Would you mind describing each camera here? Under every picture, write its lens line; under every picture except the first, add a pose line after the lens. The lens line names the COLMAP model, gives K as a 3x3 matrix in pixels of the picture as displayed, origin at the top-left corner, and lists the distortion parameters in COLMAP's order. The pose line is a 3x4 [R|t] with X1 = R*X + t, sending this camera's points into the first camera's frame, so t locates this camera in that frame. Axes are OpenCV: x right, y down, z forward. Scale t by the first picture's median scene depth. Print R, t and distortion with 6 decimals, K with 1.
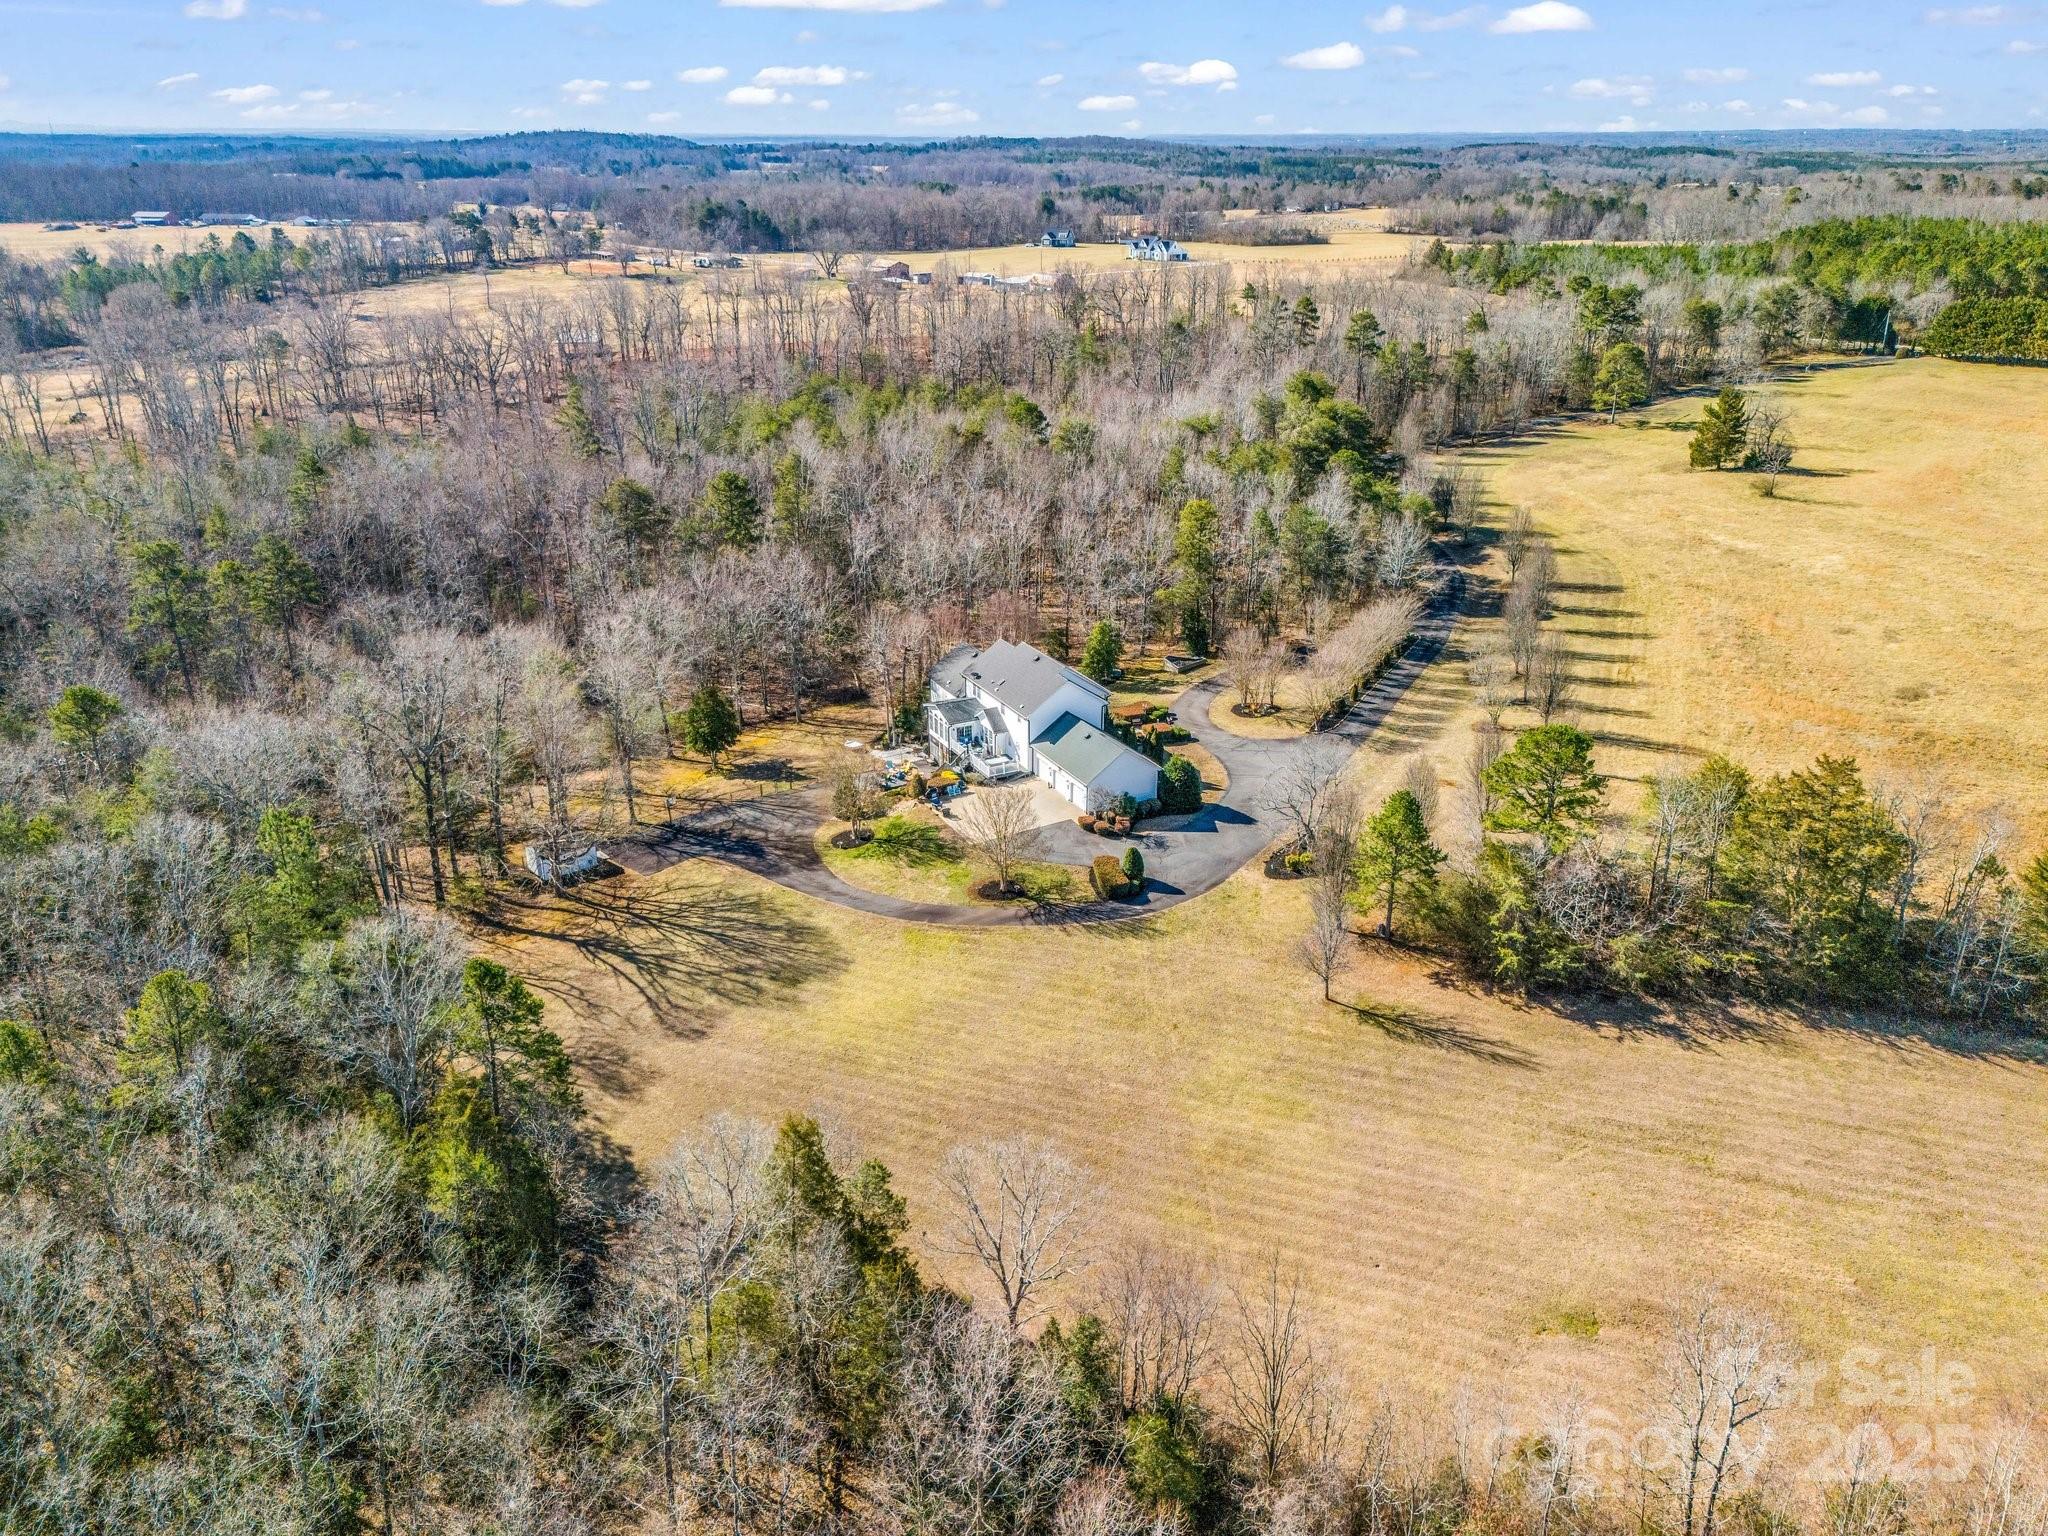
lens RADIAL K [[1444.7, 0, 1024.0], [0, 1444.7, 768.0], [0, 0, 1]] dist [-0.002093, -0.029472]
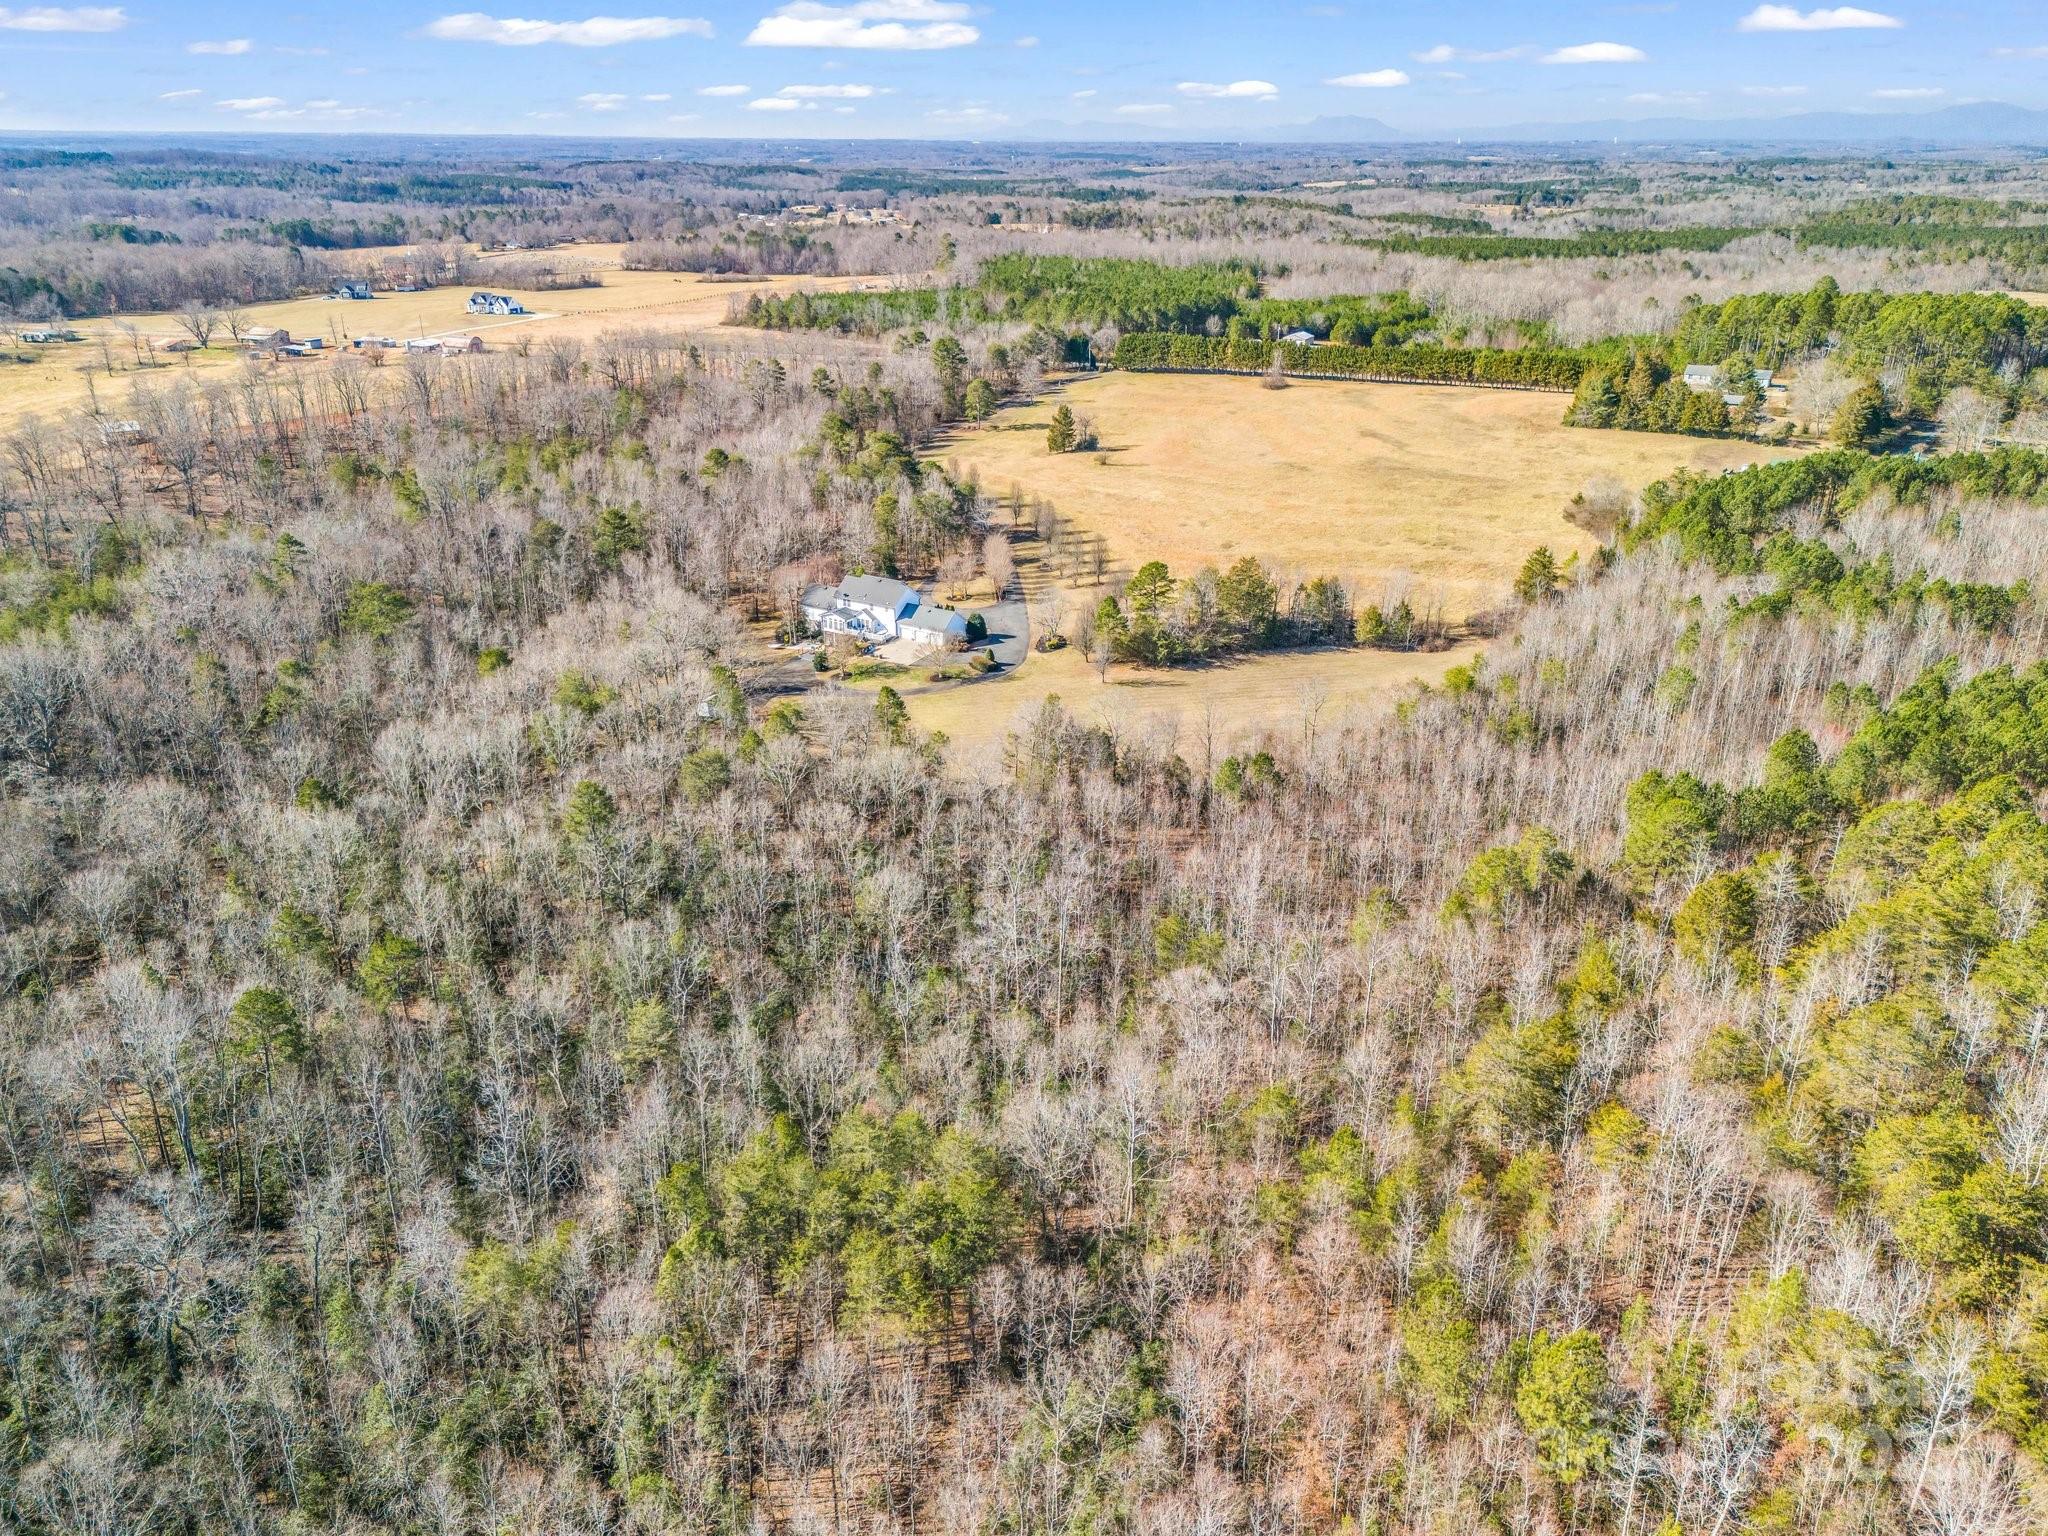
lens RADIAL K [[1444.7, 0, 1024.0], [0, 1444.7, 768.0], [0, 0, 1]] dist [-0.002093, -0.029472]
pose [[0.837471, -0.198891, 0.509003, -0.475574], [0.199310, 0.978426, 0.054387, 0.057145], [-0.508839, 0.055902, 0.859045, -0.414306]]
